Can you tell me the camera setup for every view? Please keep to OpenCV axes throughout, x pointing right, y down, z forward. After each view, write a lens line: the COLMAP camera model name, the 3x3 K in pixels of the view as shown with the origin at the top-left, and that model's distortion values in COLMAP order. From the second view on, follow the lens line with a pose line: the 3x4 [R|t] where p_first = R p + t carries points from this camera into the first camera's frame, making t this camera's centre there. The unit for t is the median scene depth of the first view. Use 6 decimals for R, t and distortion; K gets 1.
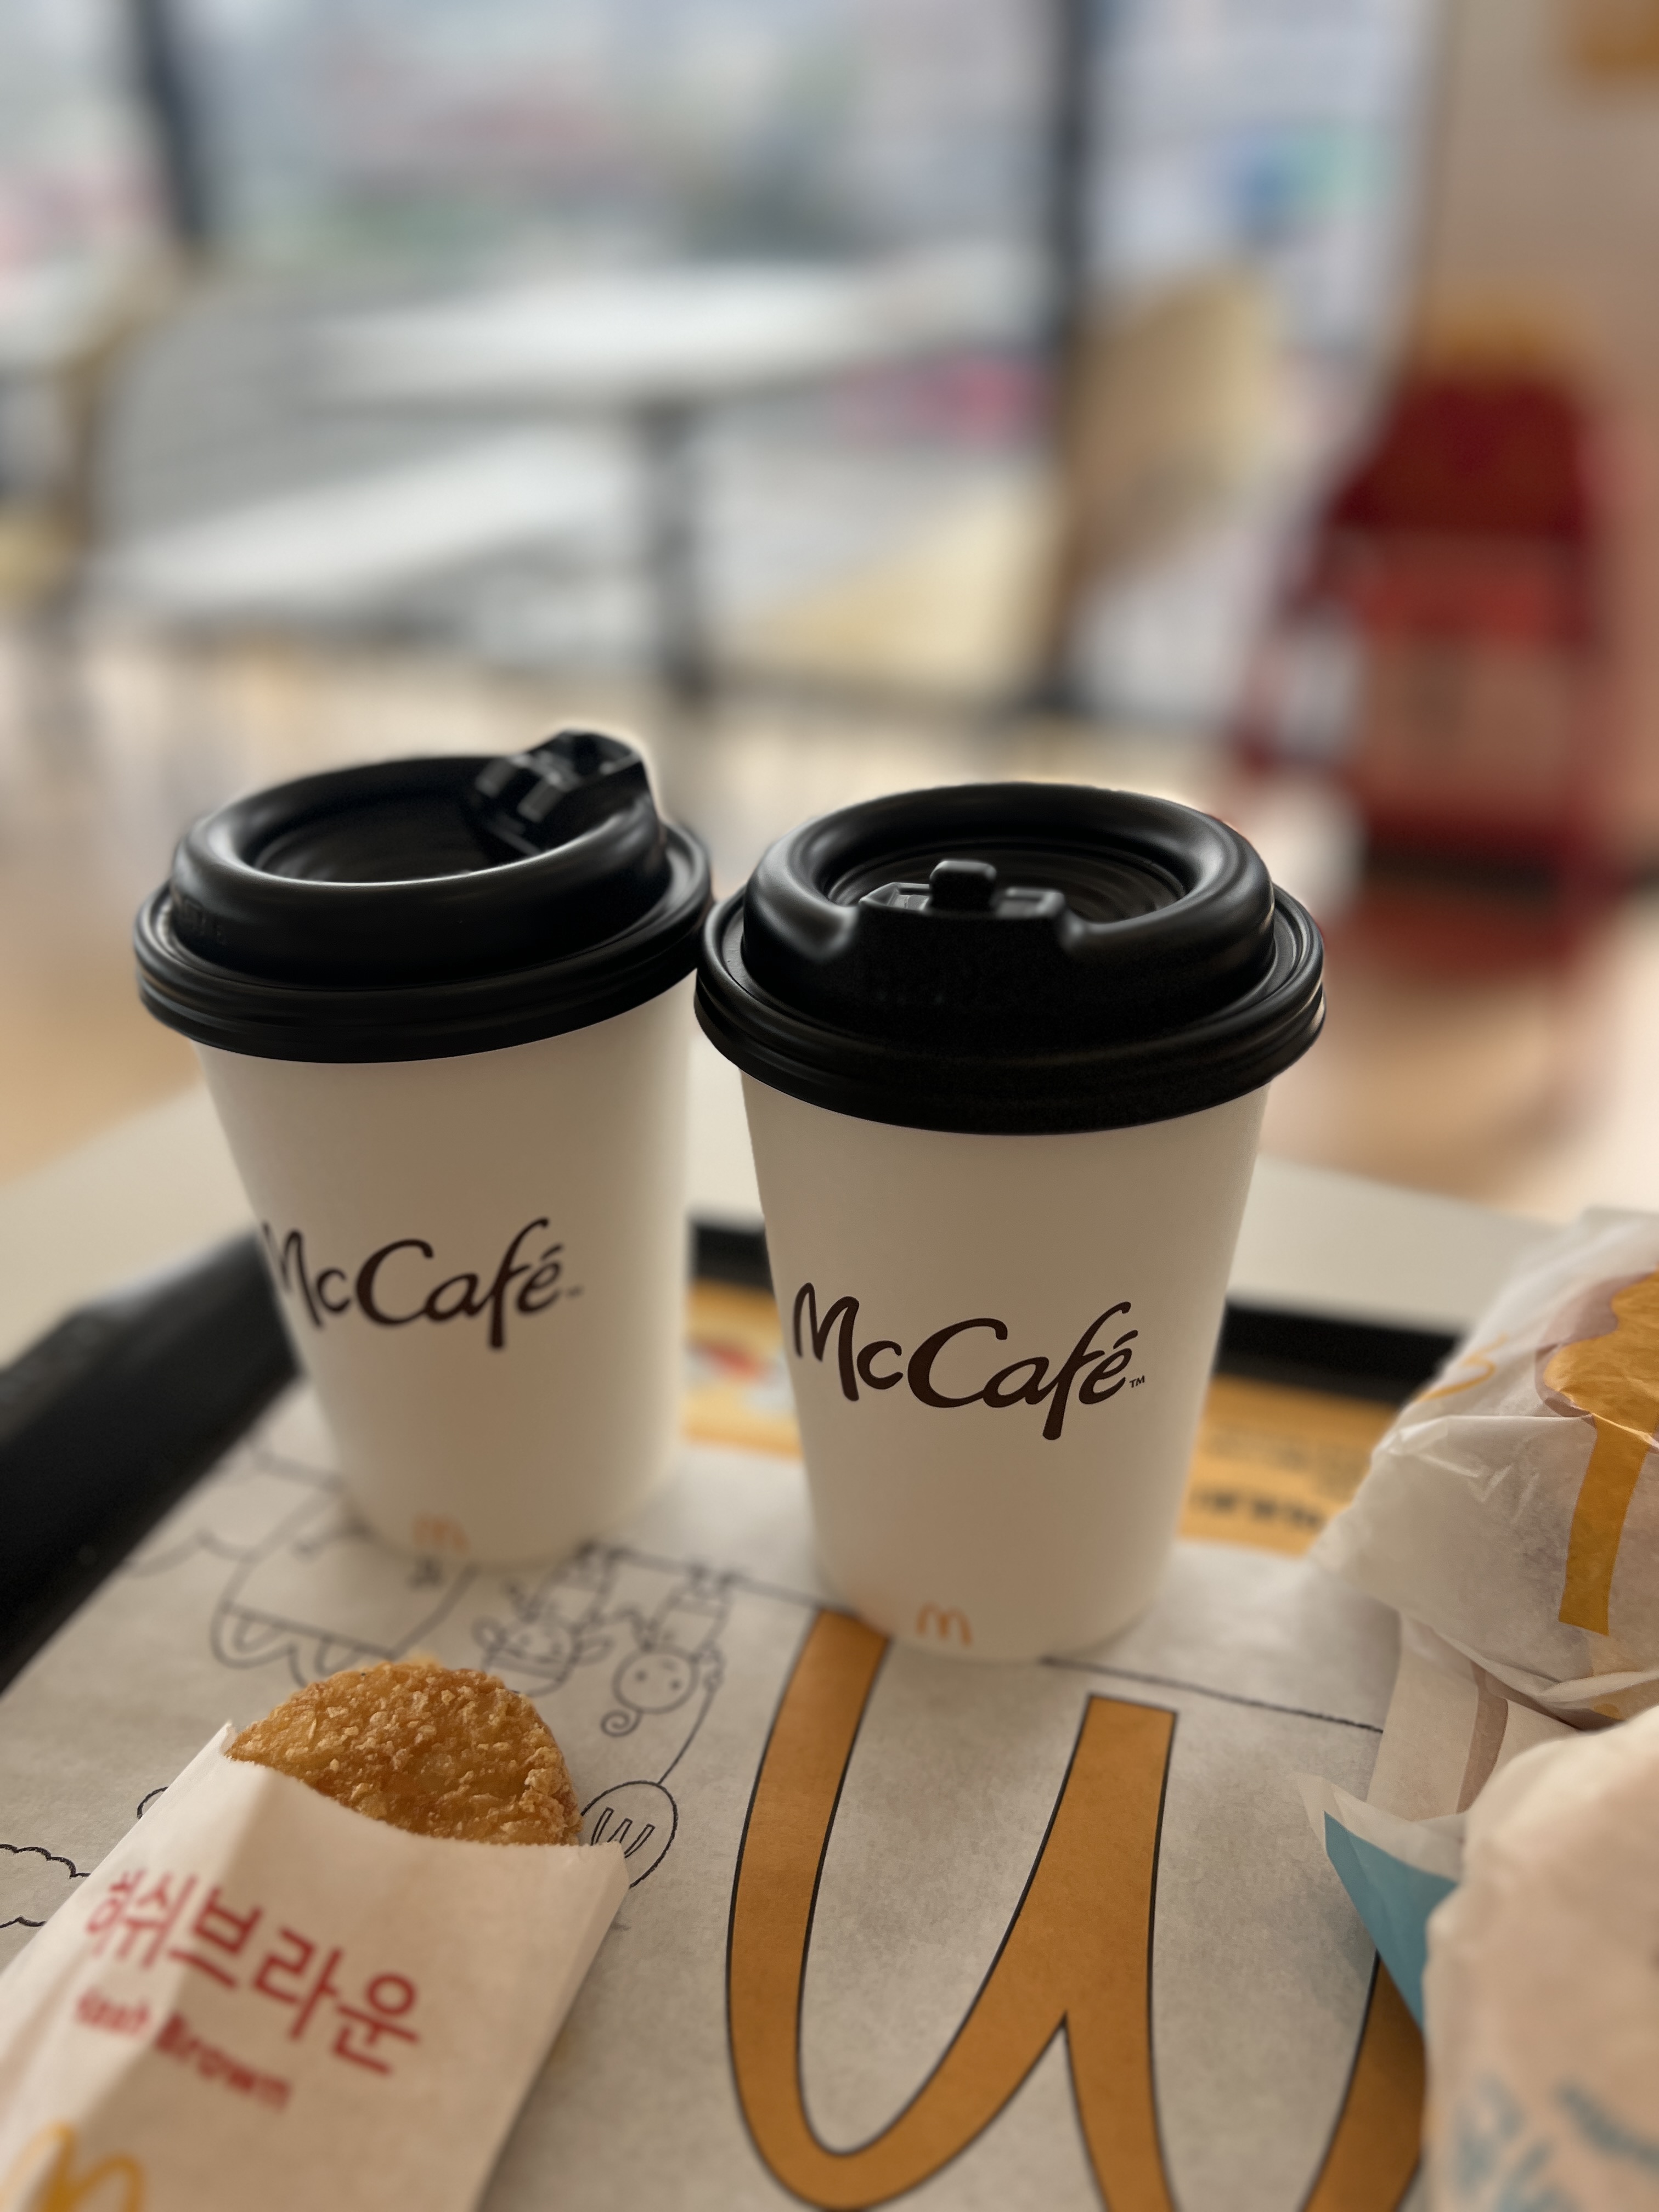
lens RADIAL K [[1798.9, 0, 828.3], [0, 1798.9, 1166.3], [0, 0, 1]] dist [0.008067, -0.009494]
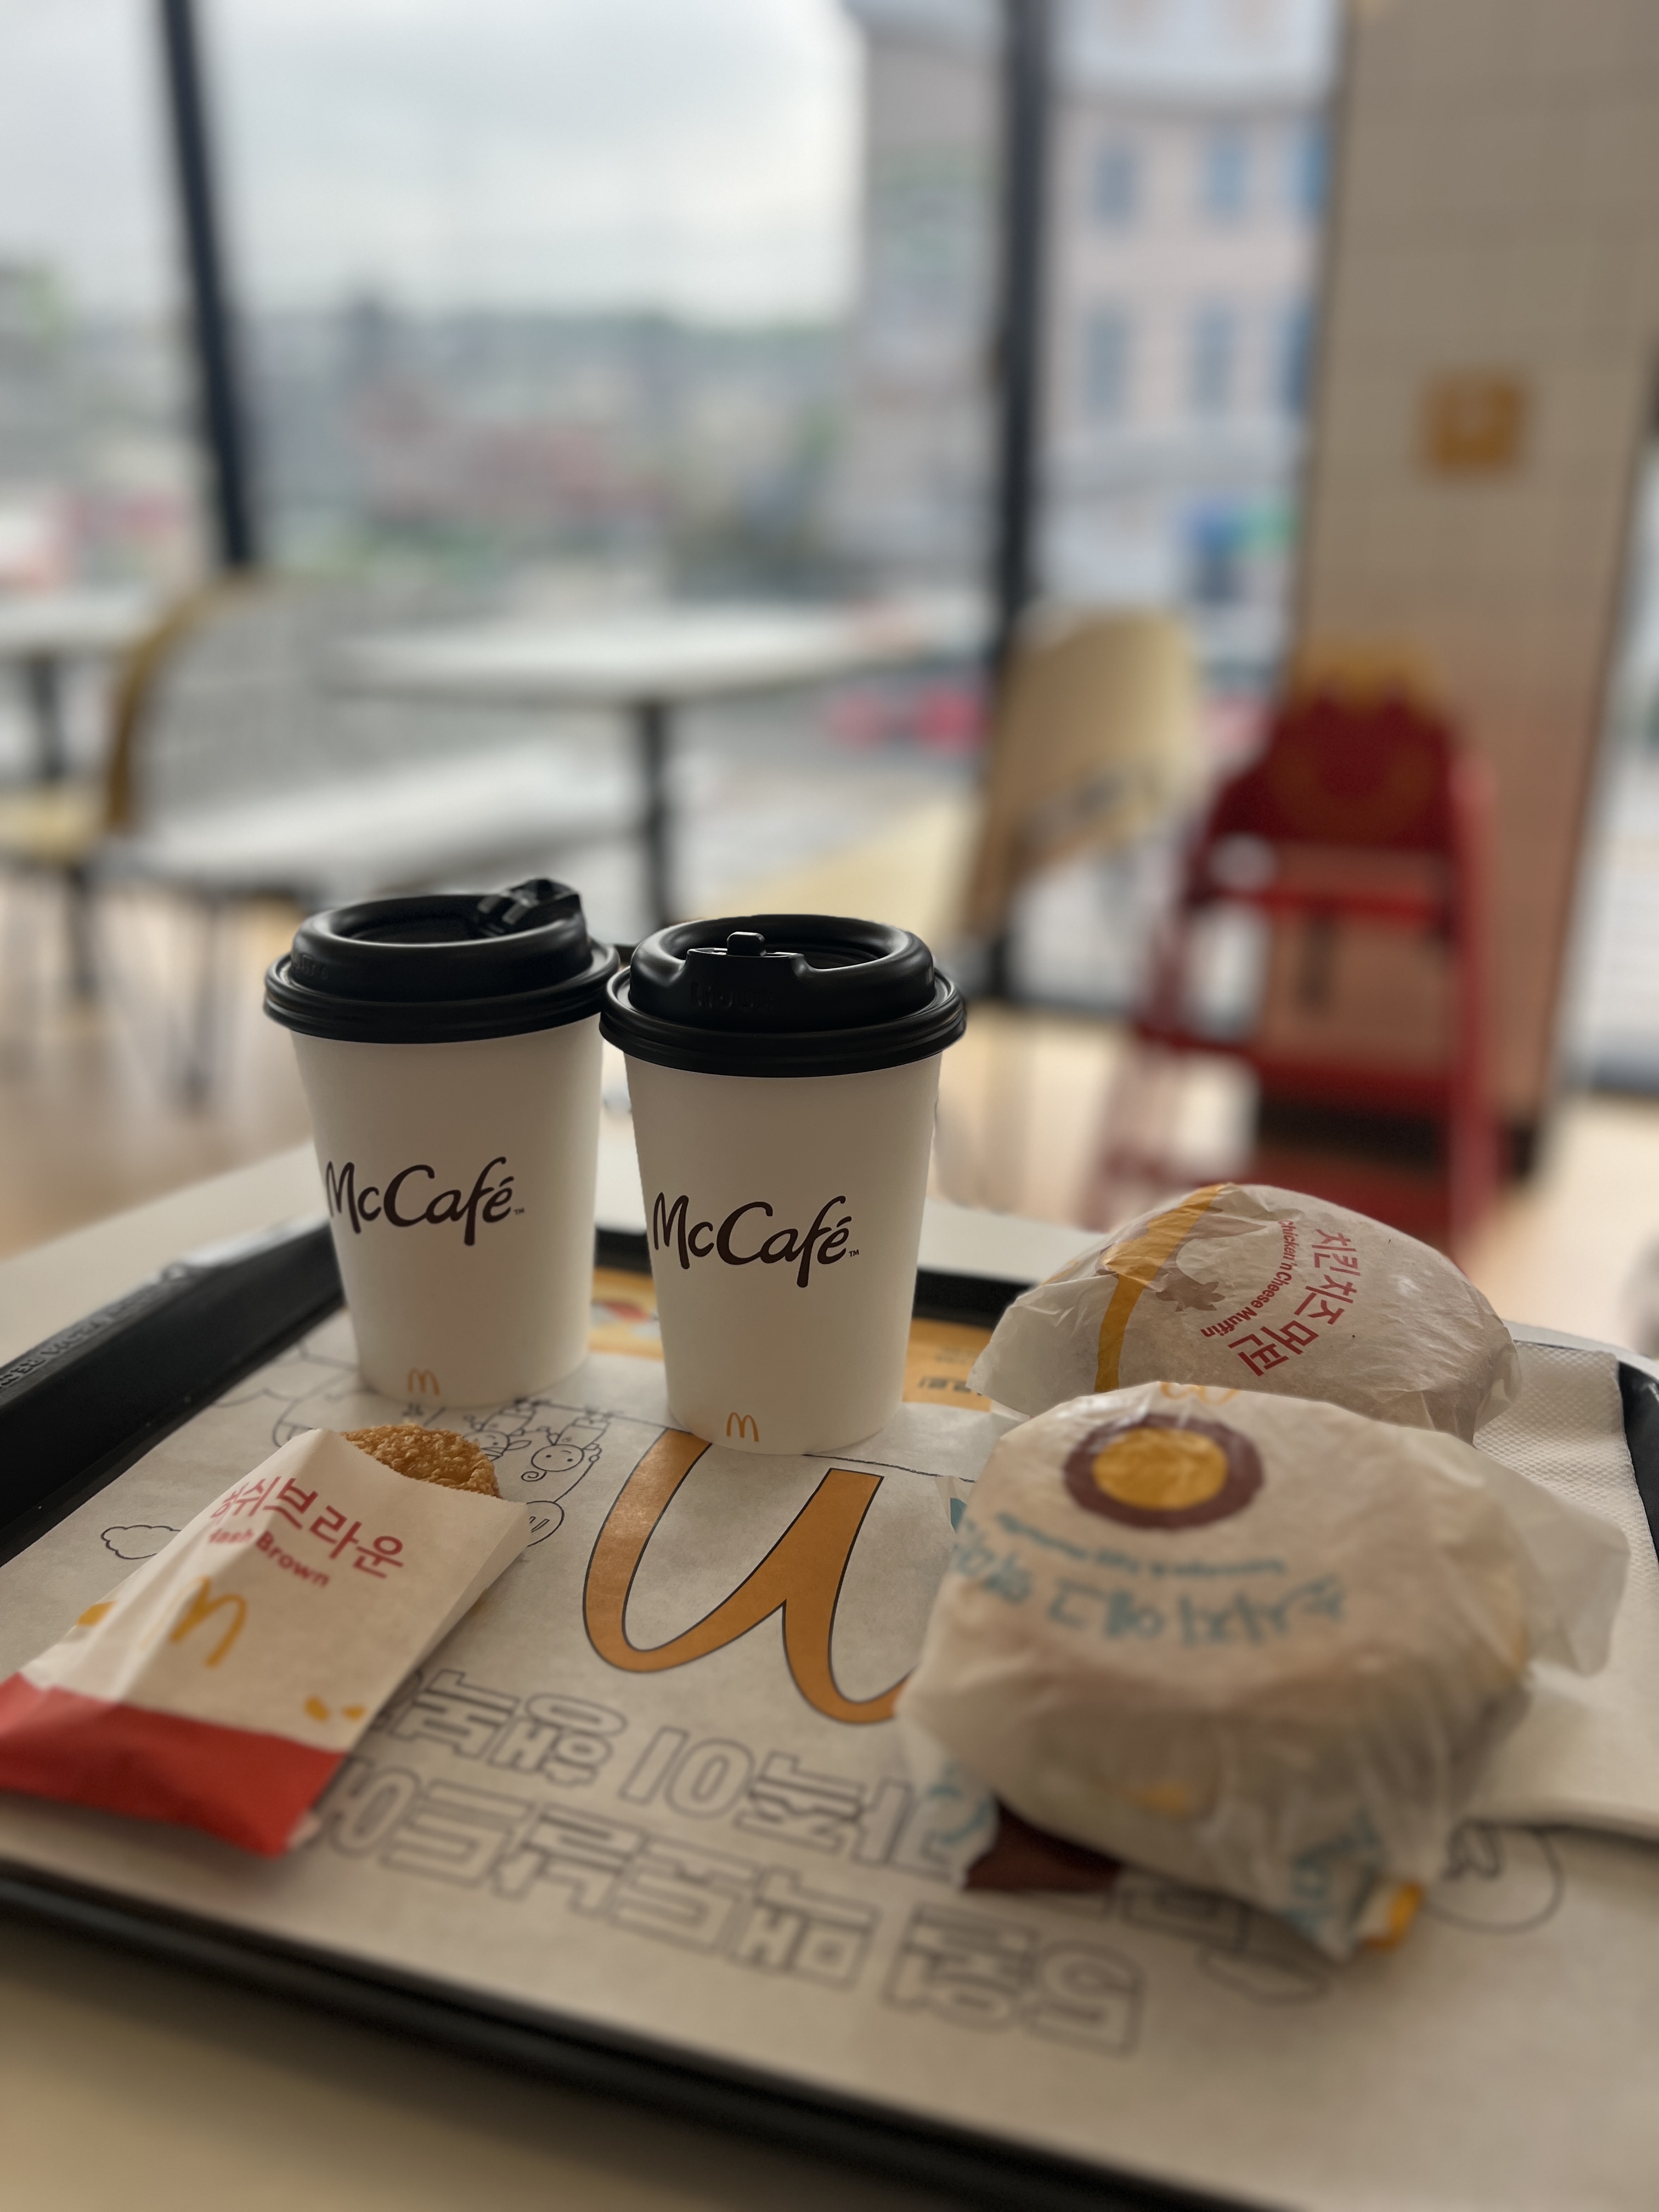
lens RADIAL K [[1798.9, 0, 828.3], [0, 1798.9, 1166.3], [0, 0, 1]] dist [0.008067, -0.009494]
pose [[0.999429, 0.032478, 0.009372, 0.124272], [-0.030617, 0.987247, -0.156226, 0.289009], [-0.014326, 0.155850, 0.987677, -0.629502]]
